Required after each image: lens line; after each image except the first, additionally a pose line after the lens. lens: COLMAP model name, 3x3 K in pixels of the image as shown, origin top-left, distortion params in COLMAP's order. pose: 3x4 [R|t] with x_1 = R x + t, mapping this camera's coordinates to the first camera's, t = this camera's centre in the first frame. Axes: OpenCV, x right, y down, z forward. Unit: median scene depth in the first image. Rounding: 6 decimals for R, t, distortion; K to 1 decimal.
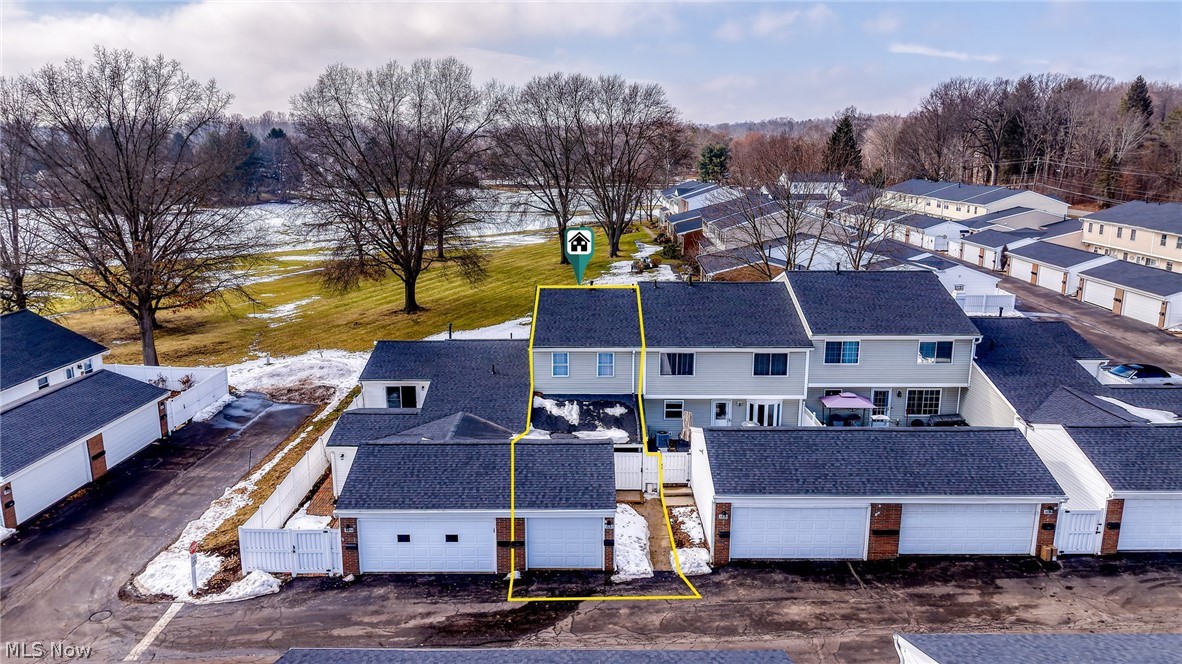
lens RADIAL K [[820.9, 0, 592.7], [0, 820.9, 329.3], [0, 0, 1]] dist [-0.005018, -0.002361]
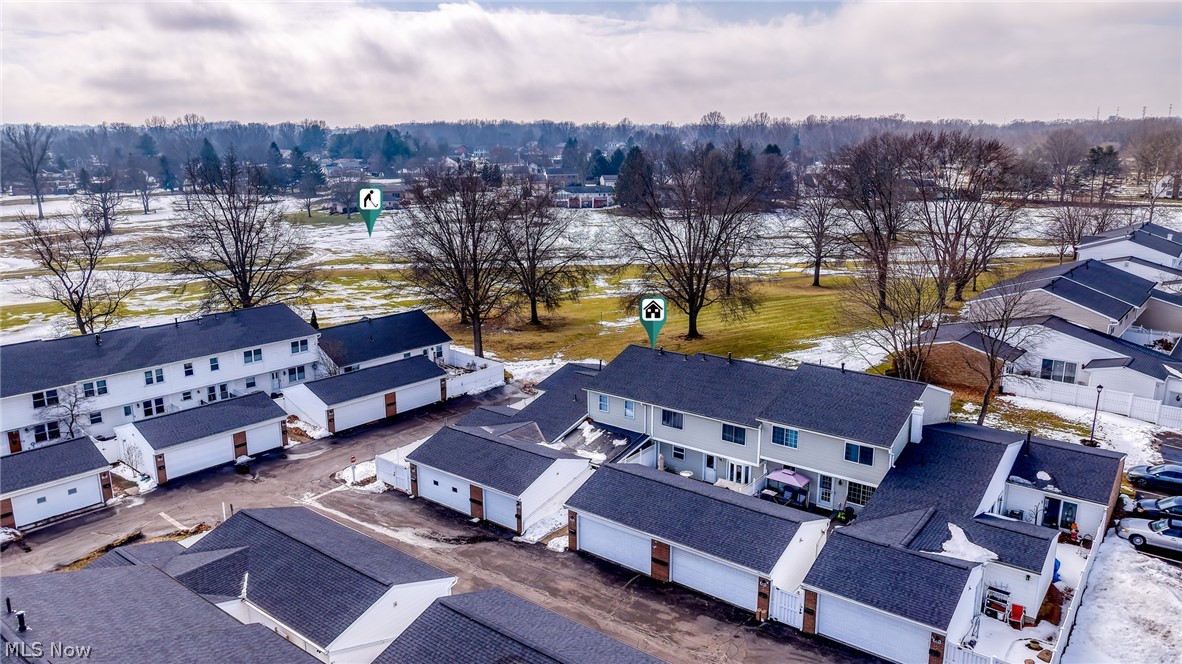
lens RADIAL K [[820.9, 0, 590.5], [0, 820.9, 333.9], [0, 0, 1]] dist [-0.005018, -0.002361]
pose [[0.791318, 0.140547, -0.595031, 0.811297], [-0.131892, 0.989546, 0.058332, -0.164335], [0.597010, 0.032321, 0.801583, -0.180801]]
